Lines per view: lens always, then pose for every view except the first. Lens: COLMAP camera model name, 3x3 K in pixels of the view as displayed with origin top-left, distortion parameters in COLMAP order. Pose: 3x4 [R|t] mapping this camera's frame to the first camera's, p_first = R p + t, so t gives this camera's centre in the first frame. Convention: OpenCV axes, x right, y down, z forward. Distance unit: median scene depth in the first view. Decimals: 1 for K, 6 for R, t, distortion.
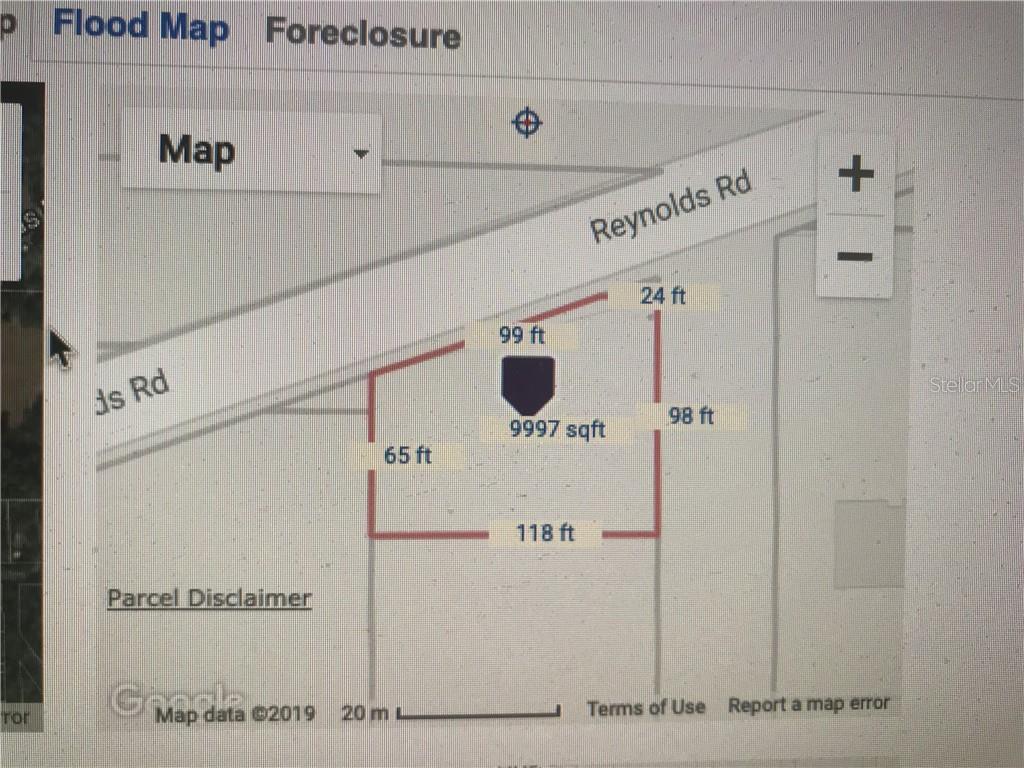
lens RADIAL K [[840.4, 0, 604.0], [0, 840.4, 398.1], [0, 0, 1]] dist [-0.039313, 0.014041]
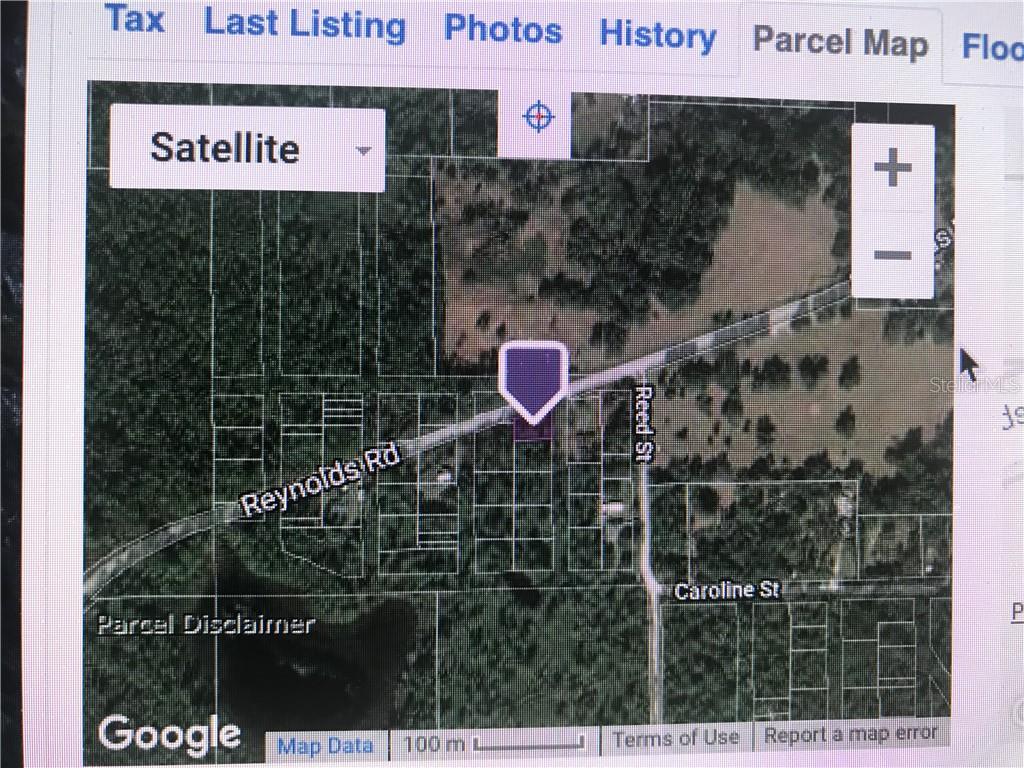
lens RADIAL K [[898.7, 0, 511.5], [0, 898.7, 384.2], [0, 0, 1]] dist [-0.030714, 0.013702]
pose [[0.999891, -0.005860, -0.013529, -1.200684], [0.005524, 0.999680, -0.024705, -0.012209], [0.013669, 0.024628, 0.999603, -0.101681]]
